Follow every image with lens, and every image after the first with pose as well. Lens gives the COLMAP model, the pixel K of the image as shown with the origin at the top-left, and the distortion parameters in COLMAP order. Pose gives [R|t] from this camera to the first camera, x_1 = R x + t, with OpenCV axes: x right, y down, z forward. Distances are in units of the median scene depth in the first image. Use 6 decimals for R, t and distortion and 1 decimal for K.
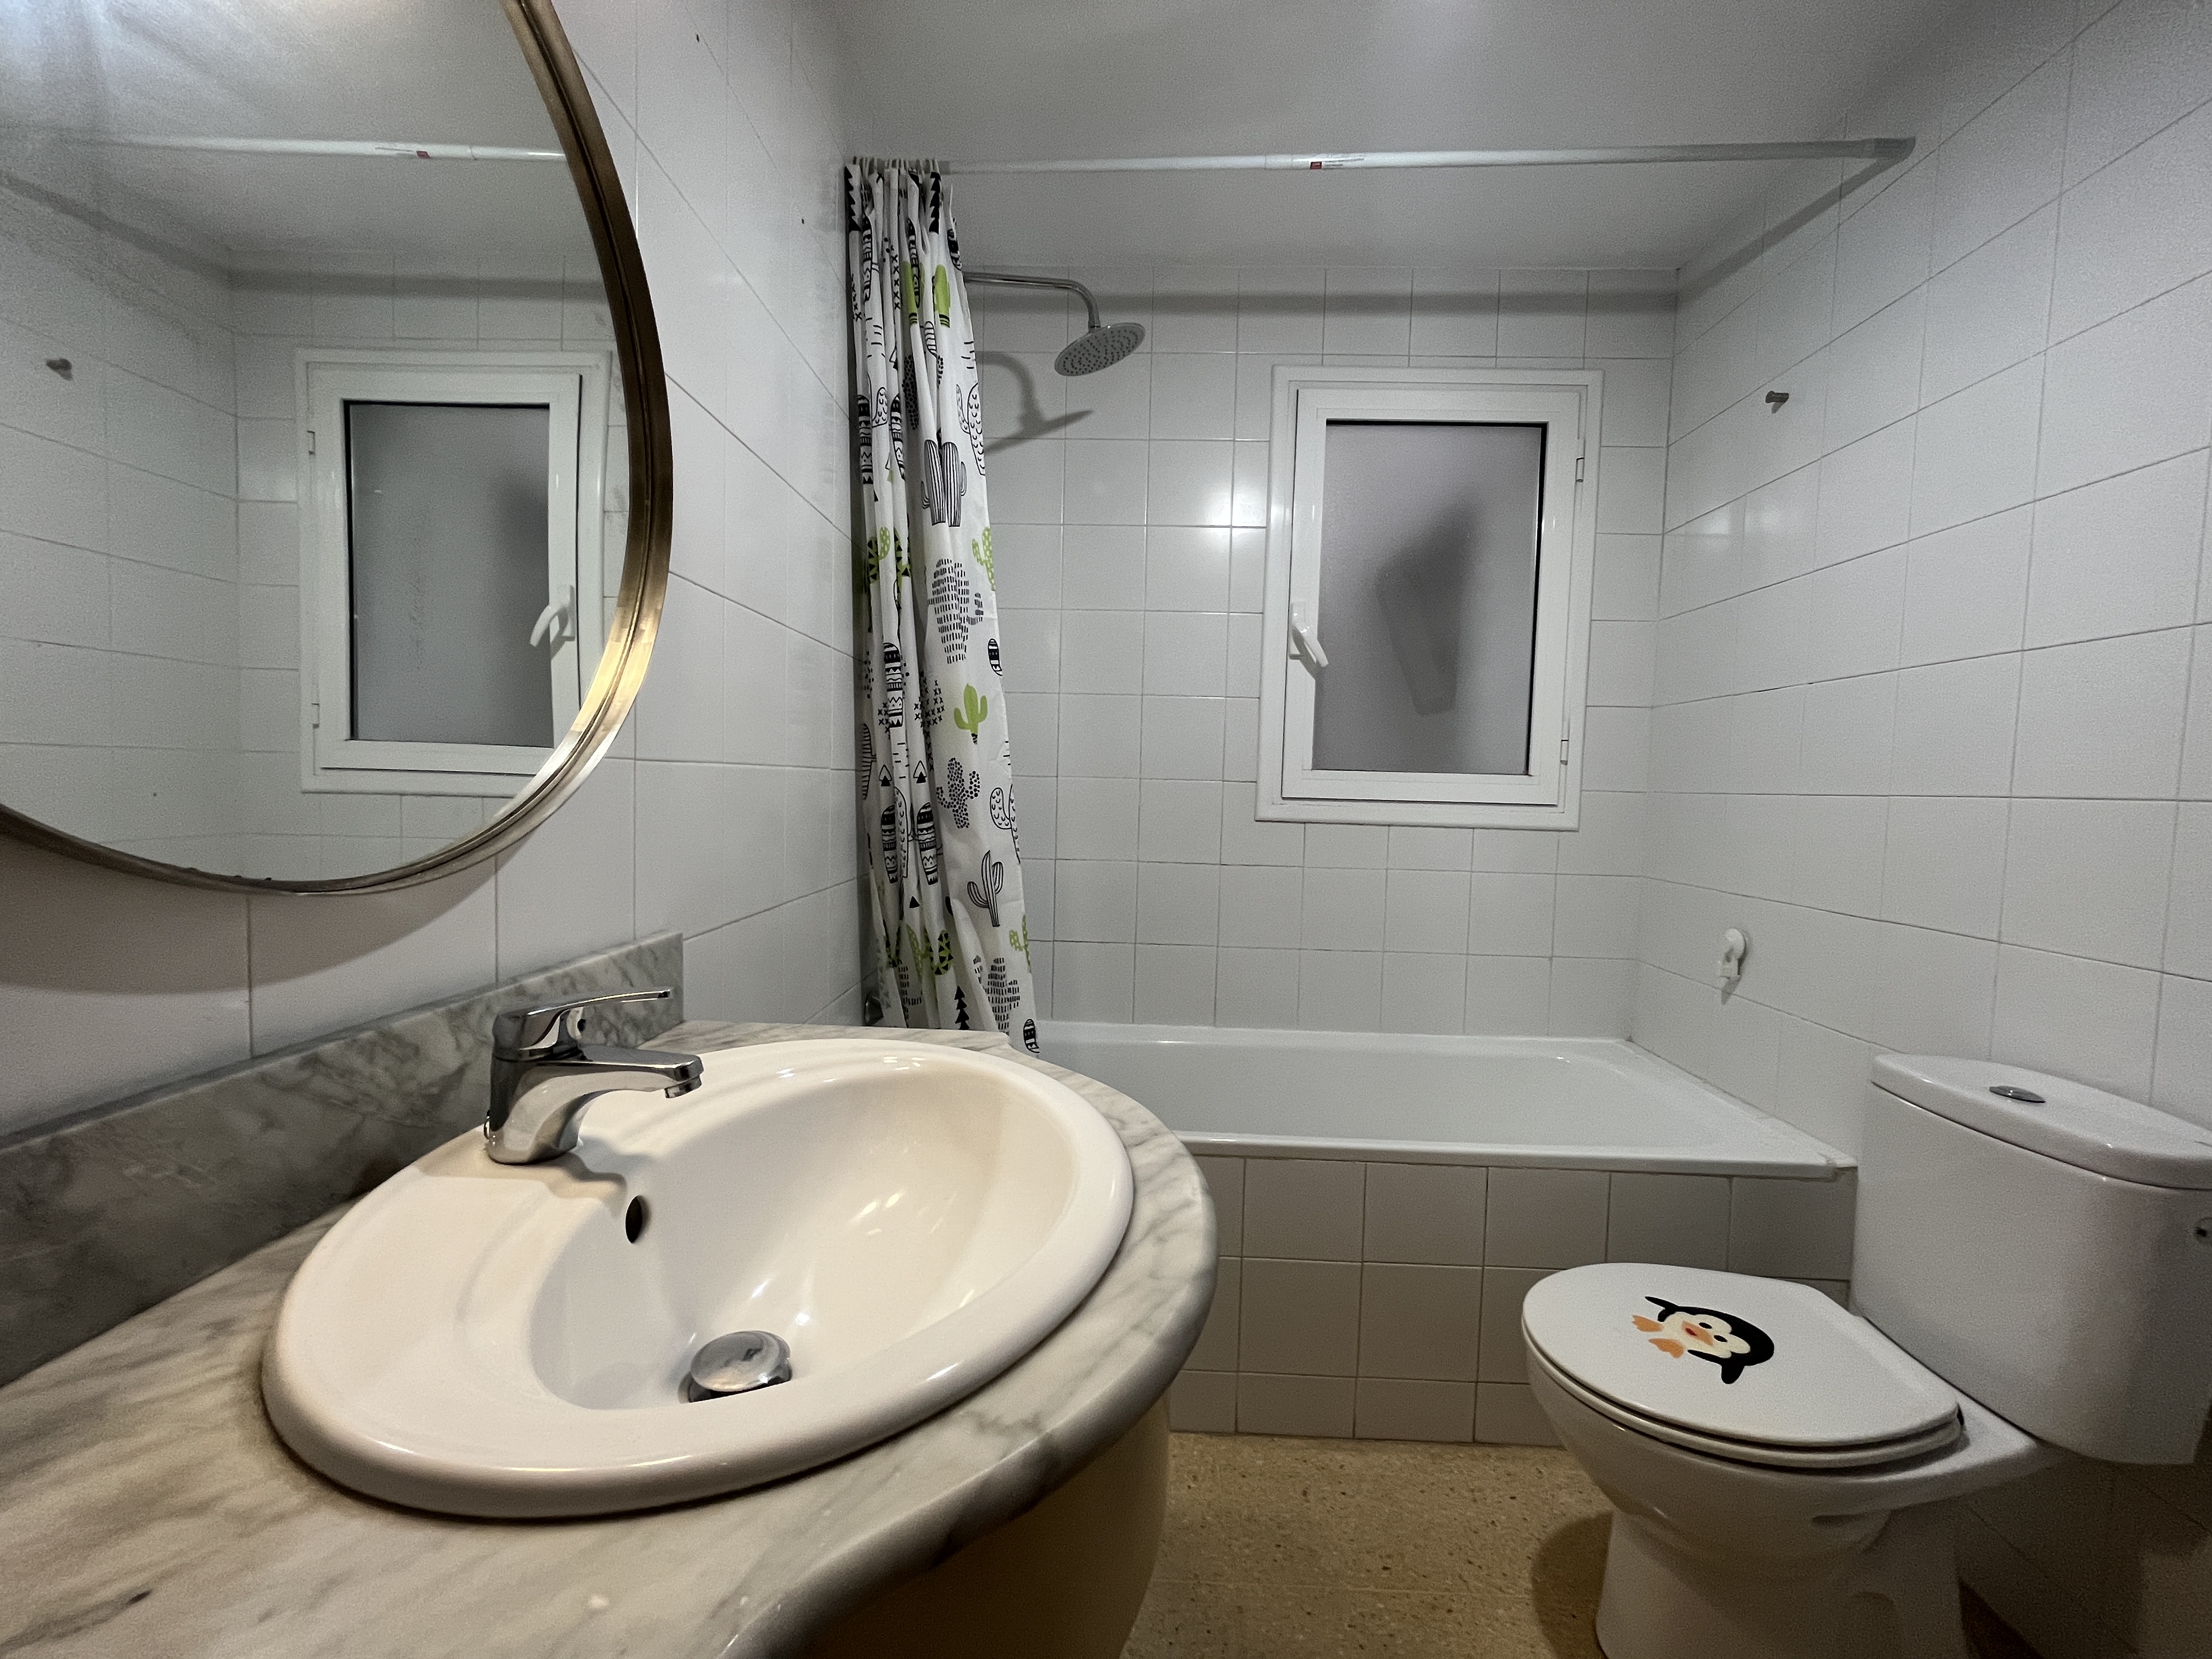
lens RADIAL K [[890.3, 0, 1099.5], [0, 890.3, 831.7], [0, 0, 1]] dist [-0.006428, 0.001010]
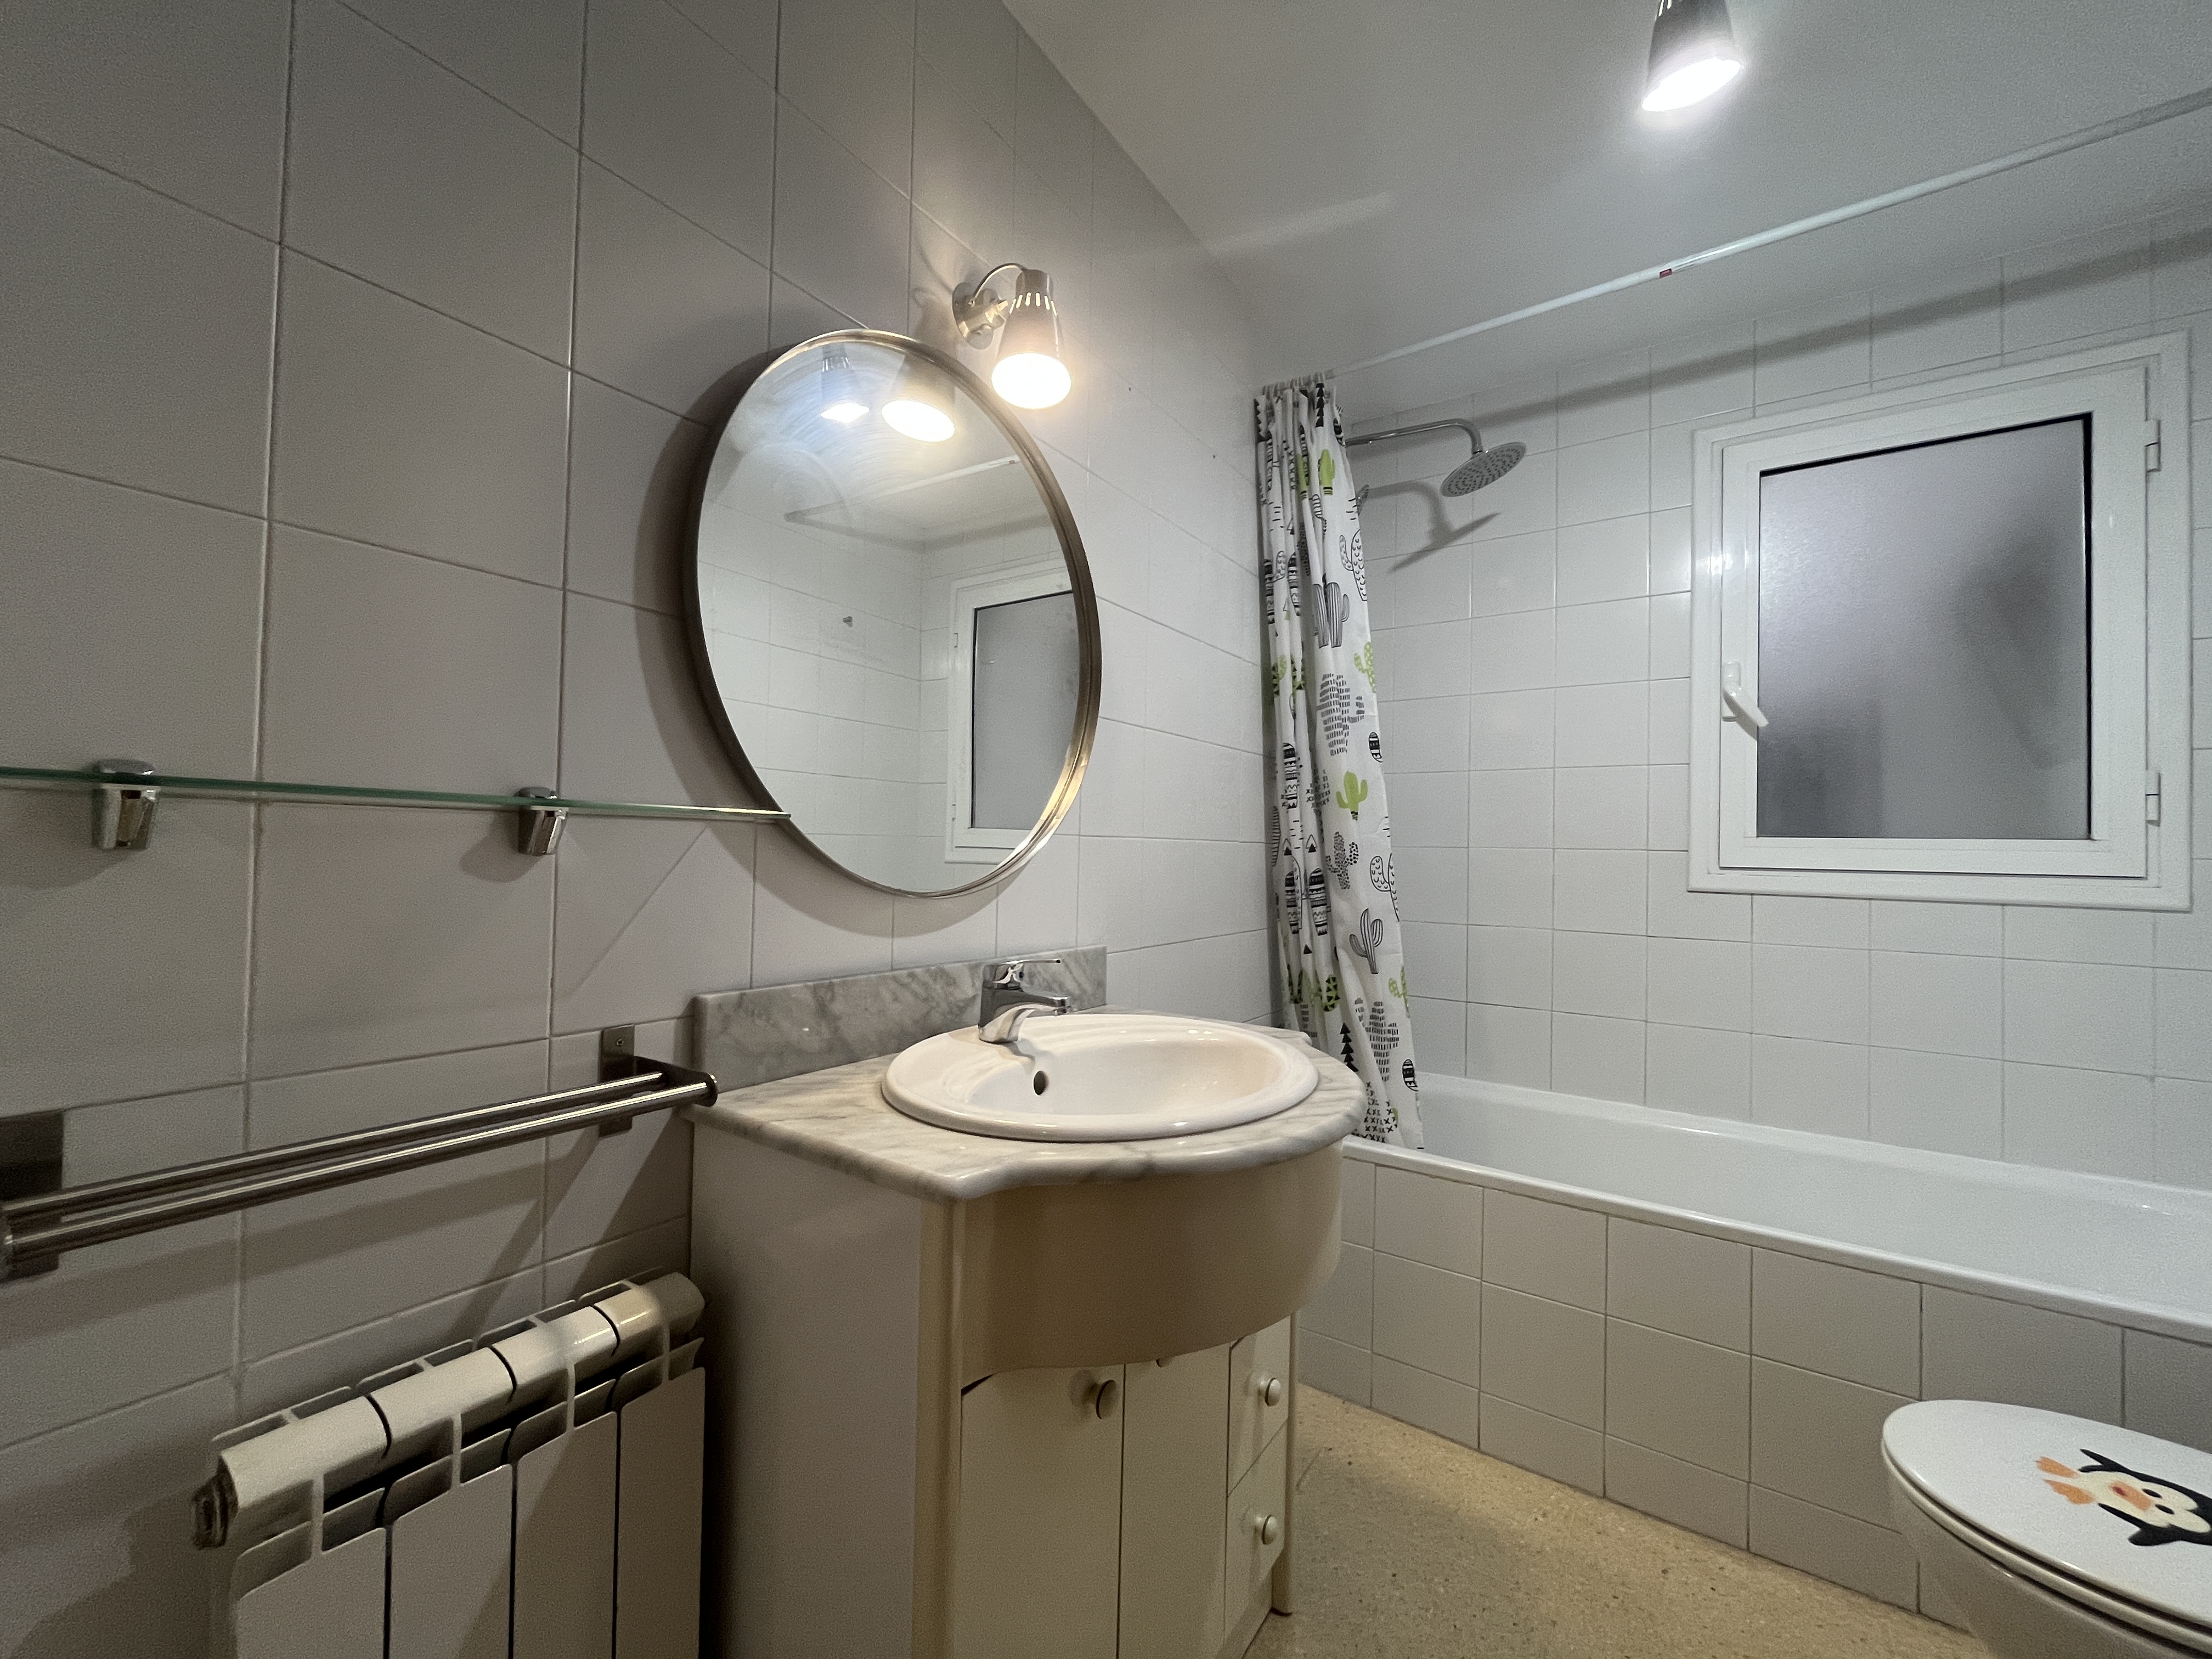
lens RADIAL K [[890.3, 0, 1105.2], [0, 890.3, 831.0], [0, 0, 1]] dist [-0.006428, 0.001010]
pose [[0.841647, -0.020223, -0.539650, 0.230213], [-0.027369, 0.996417, -0.080026, 0.022941], [0.539334, 0.082123, 0.838078, -0.199136]]
